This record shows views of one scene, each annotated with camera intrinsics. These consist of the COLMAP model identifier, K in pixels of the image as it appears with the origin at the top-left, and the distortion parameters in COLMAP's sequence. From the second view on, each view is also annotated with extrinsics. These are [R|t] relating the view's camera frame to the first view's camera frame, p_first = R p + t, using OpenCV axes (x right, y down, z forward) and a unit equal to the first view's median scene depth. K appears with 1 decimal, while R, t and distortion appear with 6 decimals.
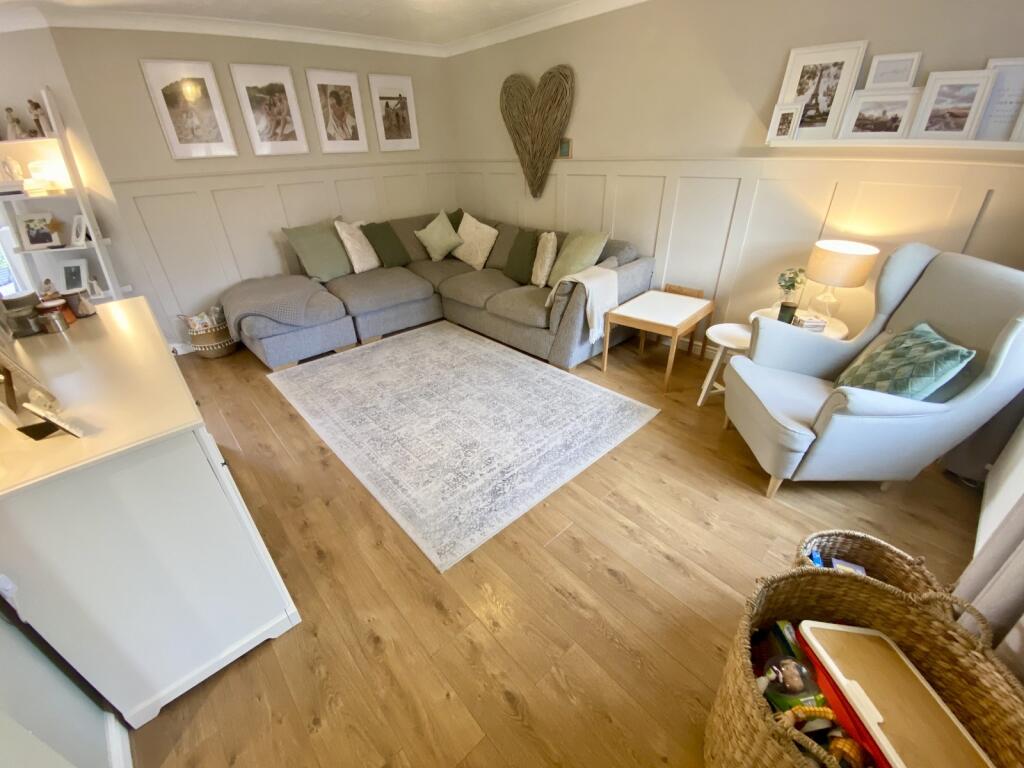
lens RADIAL K [[418.2, 0, 512.0], [0, 418.2, 384.0], [0, 0, 1]] dist [0.000750, -0.016160]
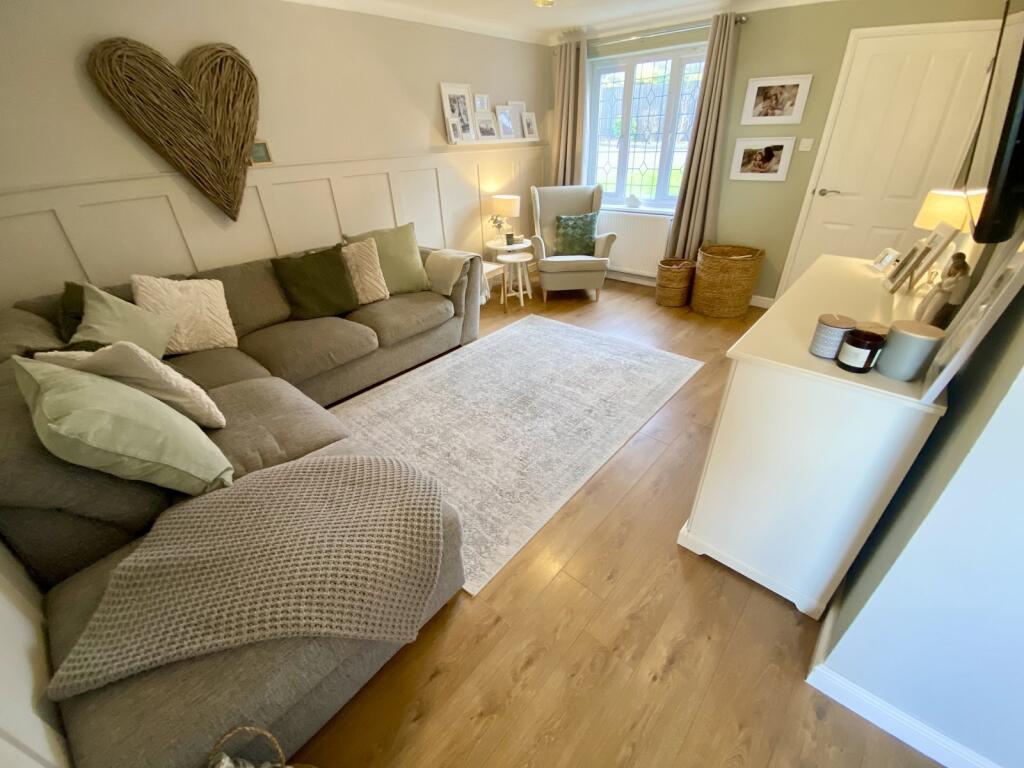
lens RADIAL K [[418.2, 0, 512.0], [0, 418.2, 384.0], [0, 0, 1]] dist [0.000750, -0.016160]
pose [[-0.104792, -0.476088, 0.873131, -1.033178], [0.516854, 0.724008, 0.456809, -0.458442], [-0.849635, 0.499152, 0.170198, 0.865189]]
